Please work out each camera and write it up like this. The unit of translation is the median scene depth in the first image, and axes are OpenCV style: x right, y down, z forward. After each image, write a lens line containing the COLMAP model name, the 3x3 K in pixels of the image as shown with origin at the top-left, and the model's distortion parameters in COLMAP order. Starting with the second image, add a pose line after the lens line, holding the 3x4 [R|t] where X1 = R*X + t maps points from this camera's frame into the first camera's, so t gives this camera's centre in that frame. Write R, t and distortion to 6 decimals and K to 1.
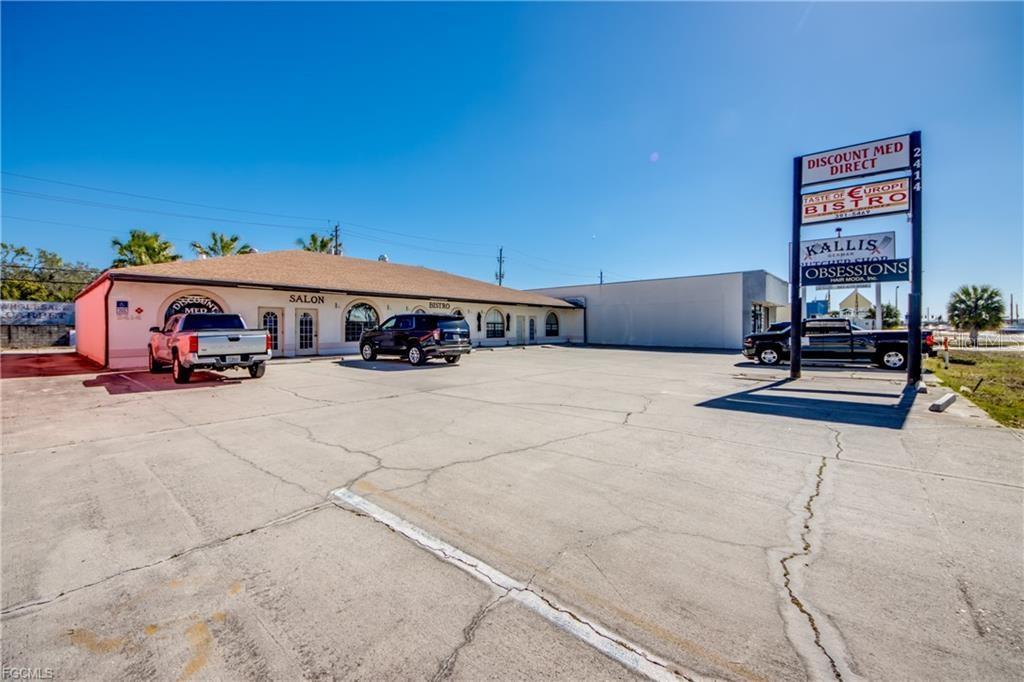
lens RADIAL K [[420.1, 0, 506.3], [0, 420.1, 326.0], [0, 0, 1]] dist [0.001688, -0.006892]
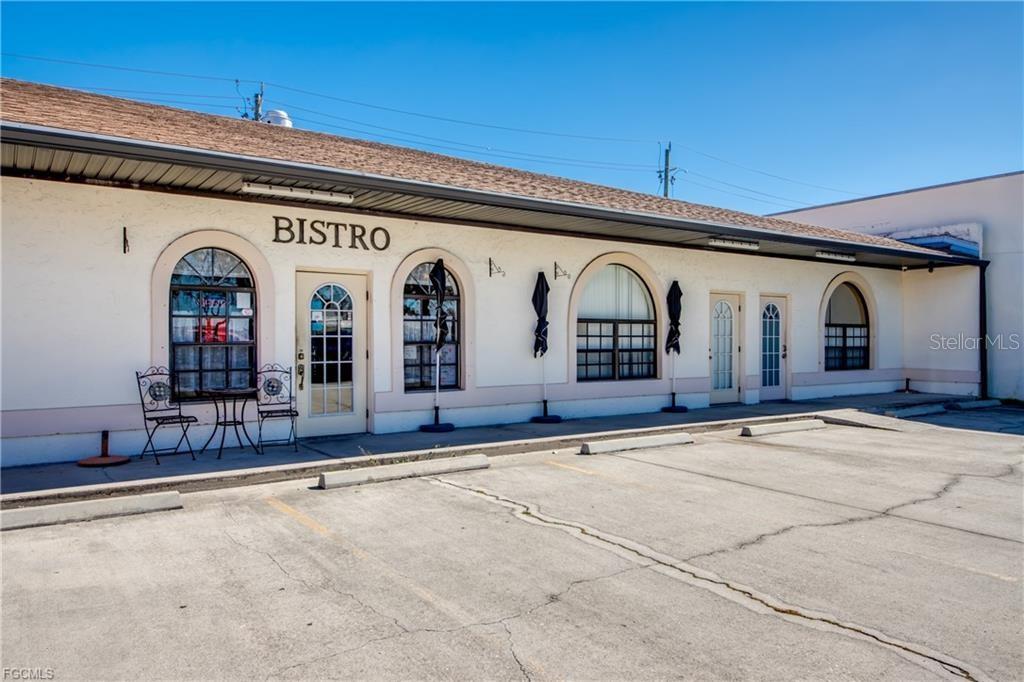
lens RADIAL K [[712.9, 0, 498.0], [0, 712.9, 343.1], [0, 0, 1]] dist [0.036390, -0.001262]
pose [[0.965172, 0.003586, -0.261592, 0.023319], [-0.000283, 0.999920, 0.012661, 0.002429], [0.261616, -0.012146, 0.965096, 0.896338]]
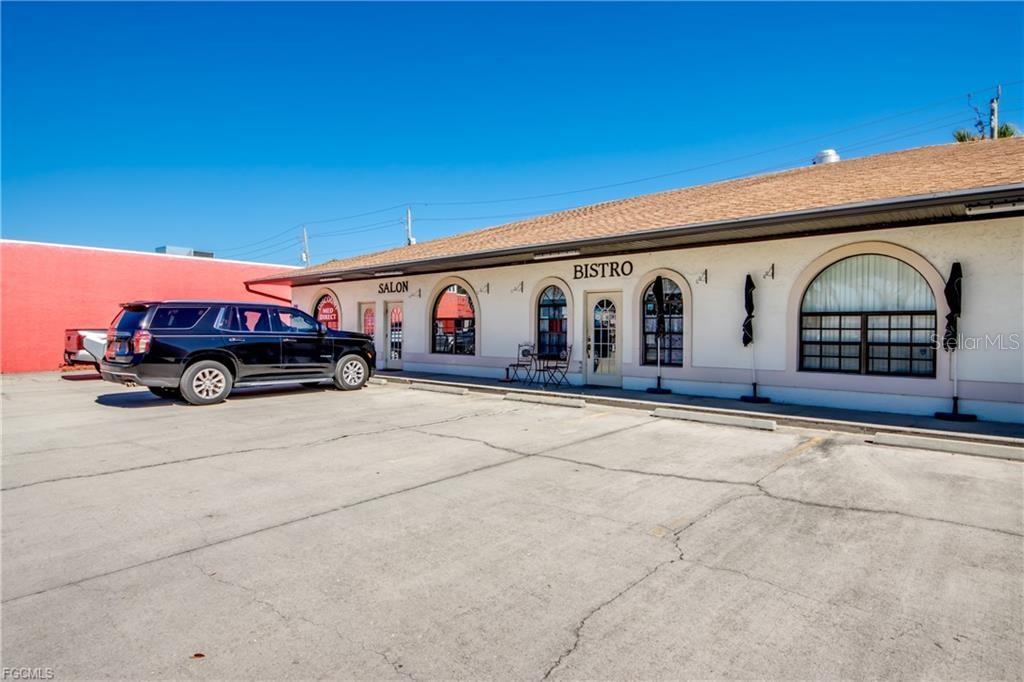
lens RADIAL K [[550.4, 0, 512.0], [0, 550.4, 341.0], [0, 0, 1]] dist [0.056098, -0.086778]
pose [[-0.015222, 0.021752, -0.999648, 0.442574], [-0.000304, 0.999763, 0.021759, 0.004303], [0.999884, 0.000635, -0.015212, 1.241106]]
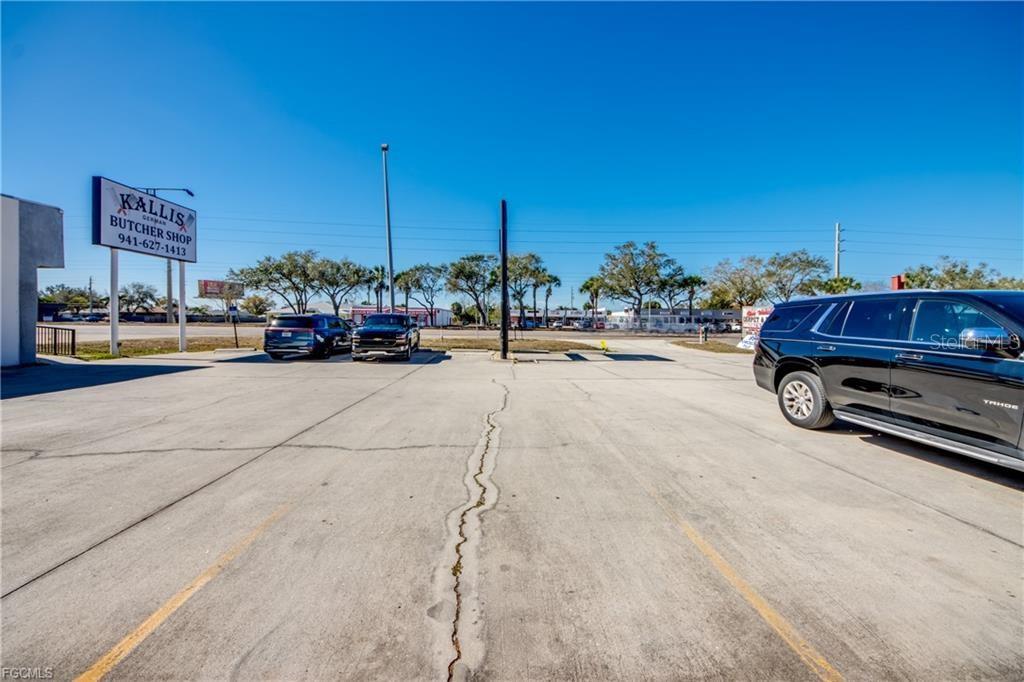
lens RADIAL K [[393.9, 0, 513.2], [0, 393.9, 321.4], [0, 0, 1]] dist [0.002364, 0.000126]
pose [[-0.682754, -0.008607, 0.730598, -0.183798], [-0.012984, 0.999916, -0.000353, -0.000426], [-0.730533, -0.009727, -0.682808, 1.310857]]
